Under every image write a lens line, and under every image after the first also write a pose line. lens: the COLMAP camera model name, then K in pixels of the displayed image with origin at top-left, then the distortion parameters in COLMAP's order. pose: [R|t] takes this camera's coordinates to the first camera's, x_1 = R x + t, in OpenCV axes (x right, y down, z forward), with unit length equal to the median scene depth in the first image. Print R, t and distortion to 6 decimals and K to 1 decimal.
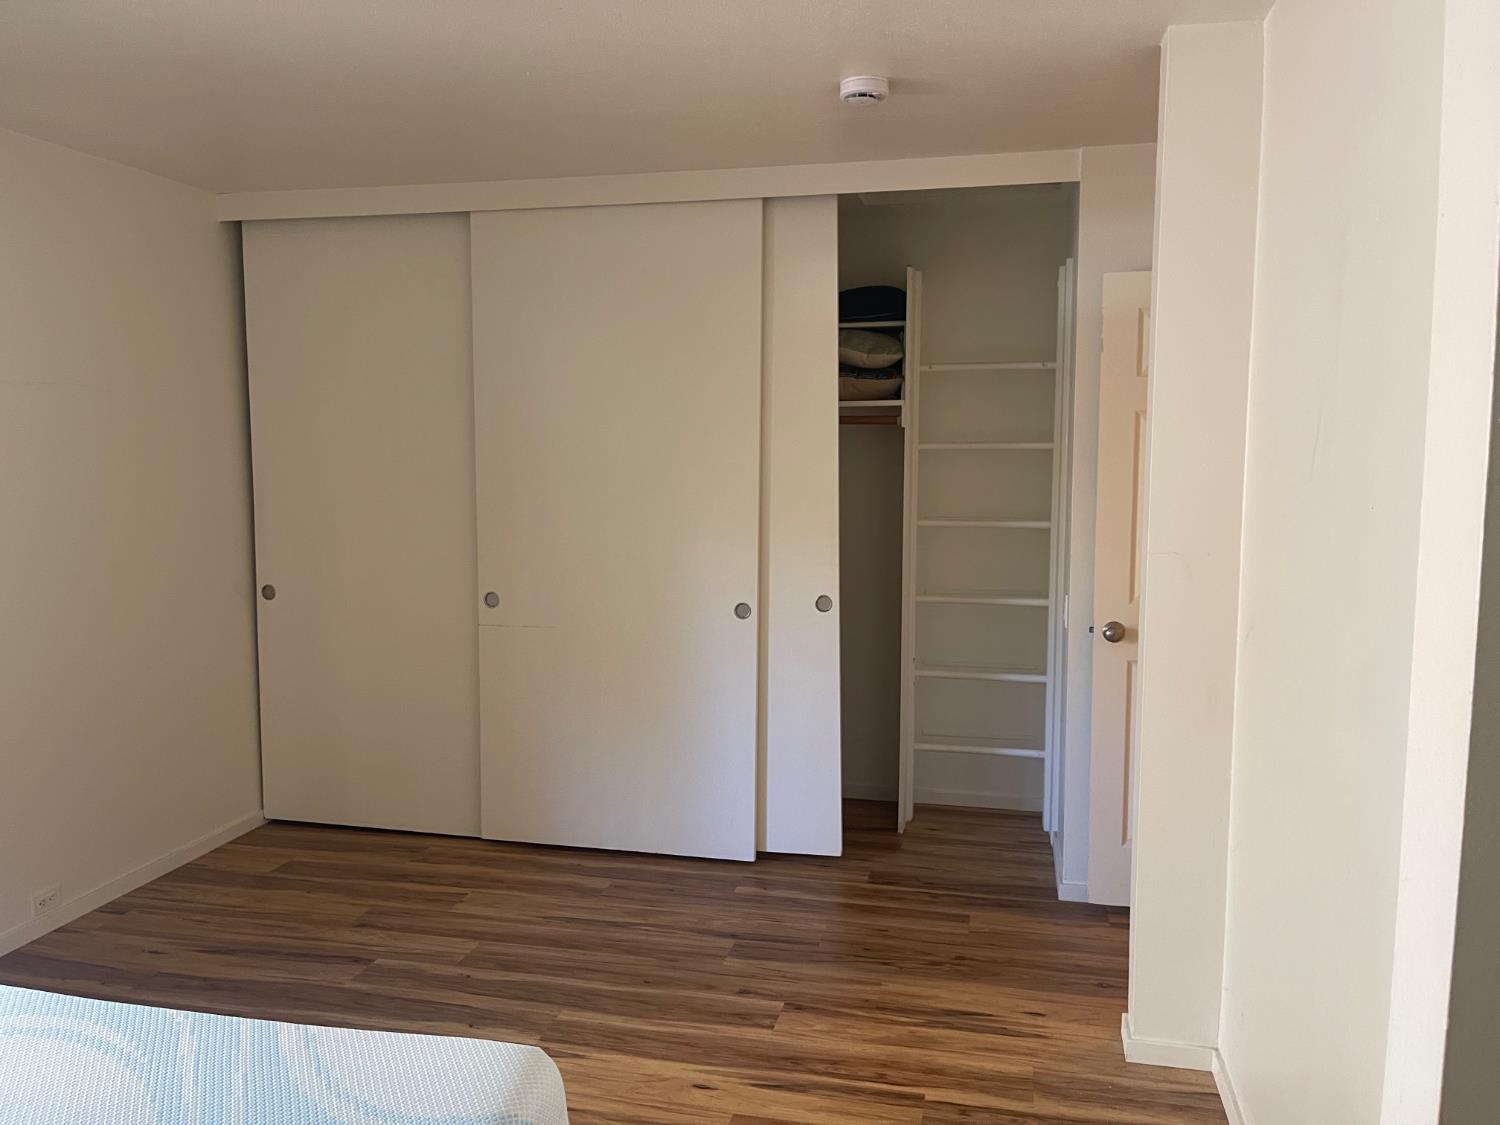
lens RADIAL K [[1076.0, 0, 750.0], [0, 1076.0, 562.5], [0, 0, 1]] dist [0.008781, -0.046879]
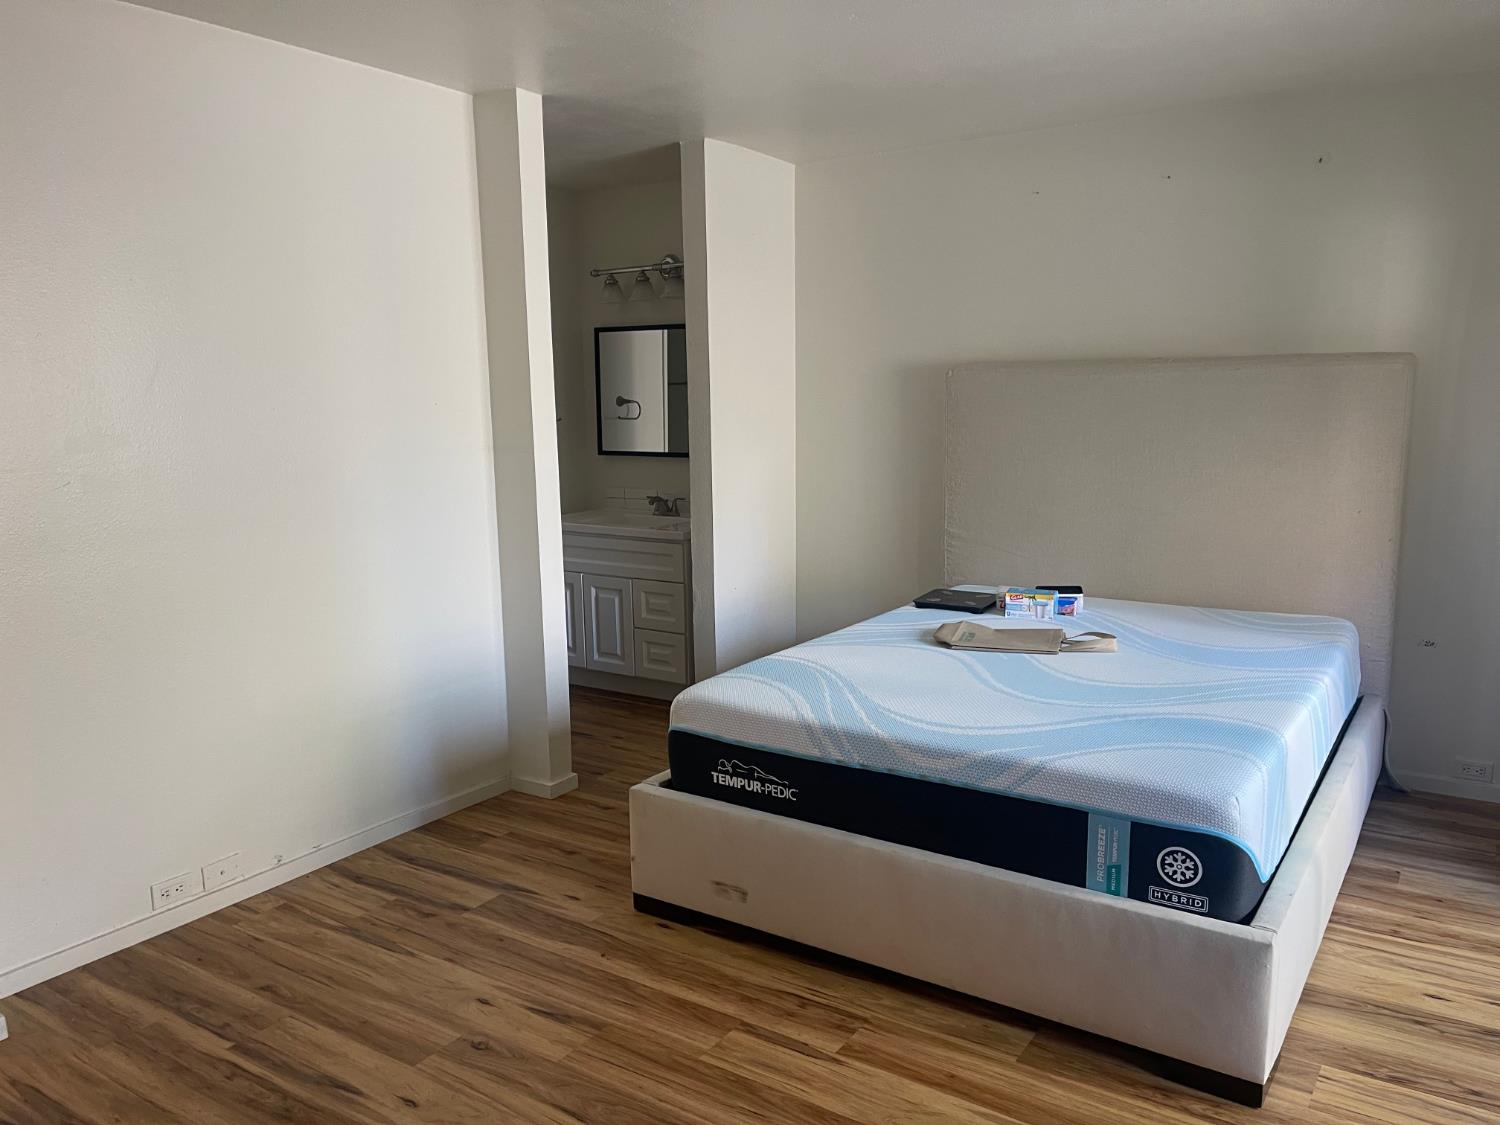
lens RADIAL K [[1076.0, 0, 750.0], [0, 1076.0, 562.5], [0, 0, 1]] dist [0.008781, -0.046879]
pose [[-0.934411, -0.044890, 0.353357, -0.458024], [0.048876, 0.966485, 0.252029, -0.111362], [-0.352828, 0.252770, -0.900900, 1.222781]]
